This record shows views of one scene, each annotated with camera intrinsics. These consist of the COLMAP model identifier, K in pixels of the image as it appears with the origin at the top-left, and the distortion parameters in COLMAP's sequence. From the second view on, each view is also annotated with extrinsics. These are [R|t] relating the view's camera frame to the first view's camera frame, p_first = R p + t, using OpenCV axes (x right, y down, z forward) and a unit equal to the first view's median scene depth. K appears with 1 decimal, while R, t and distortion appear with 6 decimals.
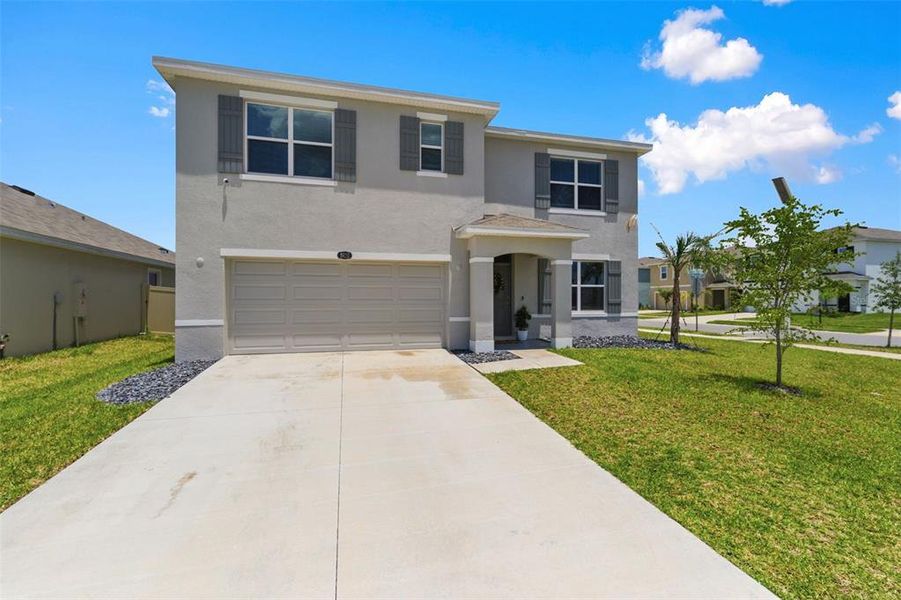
lens RADIAL K [[352.8, 0, 440.2], [0, 352.8, 300.6], [0, 0, 1]] dist [0.002143, 0.000388]
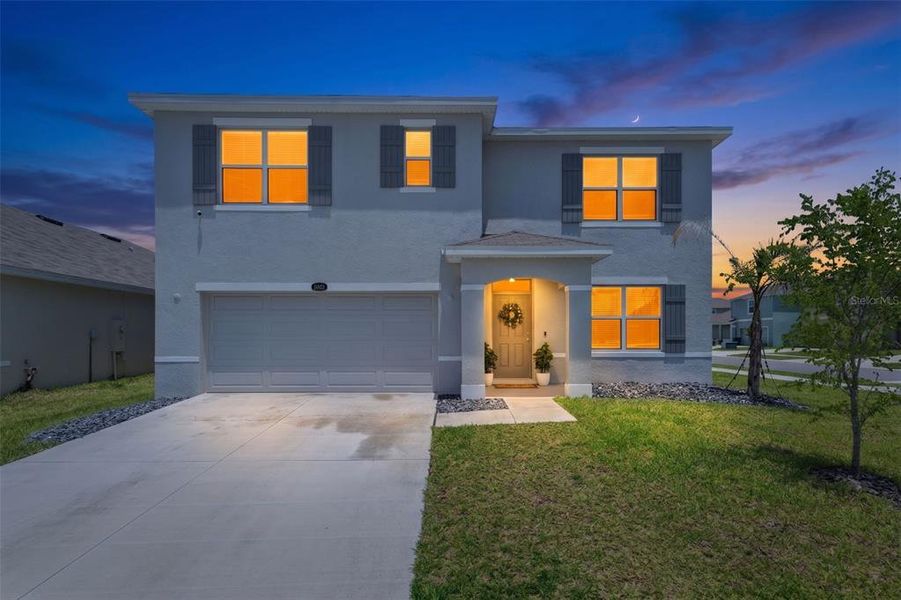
lens RADIAL K [[376.8, 0, 451.4], [0, 376.8, 335.3], [0, 0, 1]] dist [0.009452, 0.000095]
pose [[0.975860, -0.000207, -0.218396, 0.258013], [0.000111, 1.000000, -0.000453, -0.002894], [0.218396, 0.000418, 0.975860, 0.119894]]
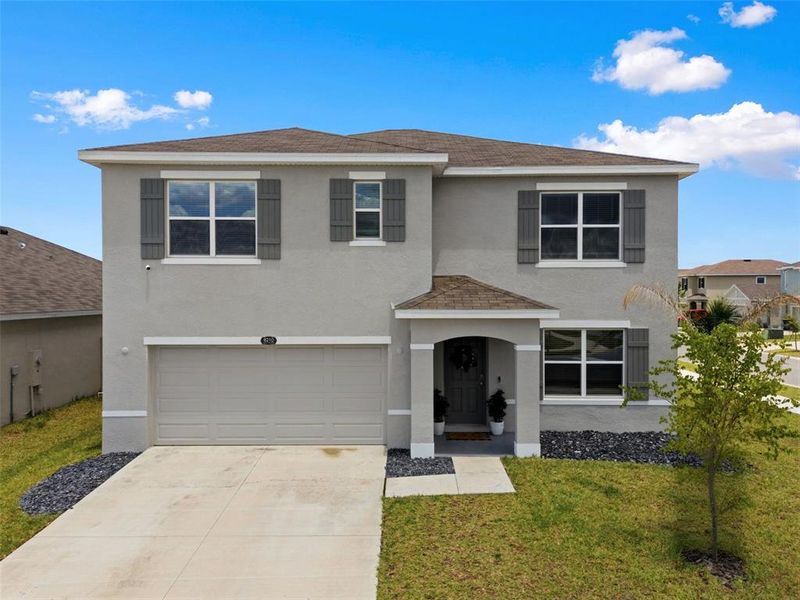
lens RADIAL K [[506.5, 0, 398.6], [0, 506.5, 312.5], [0, 0, 1]] dist [0.074437, -0.063473]
pose [[0.973115, 0.002172, -0.230309, 0.334551], [-0.000552, 0.999975, 0.007096, -0.198574], [0.230319, -0.006778, 0.973092, -0.181924]]
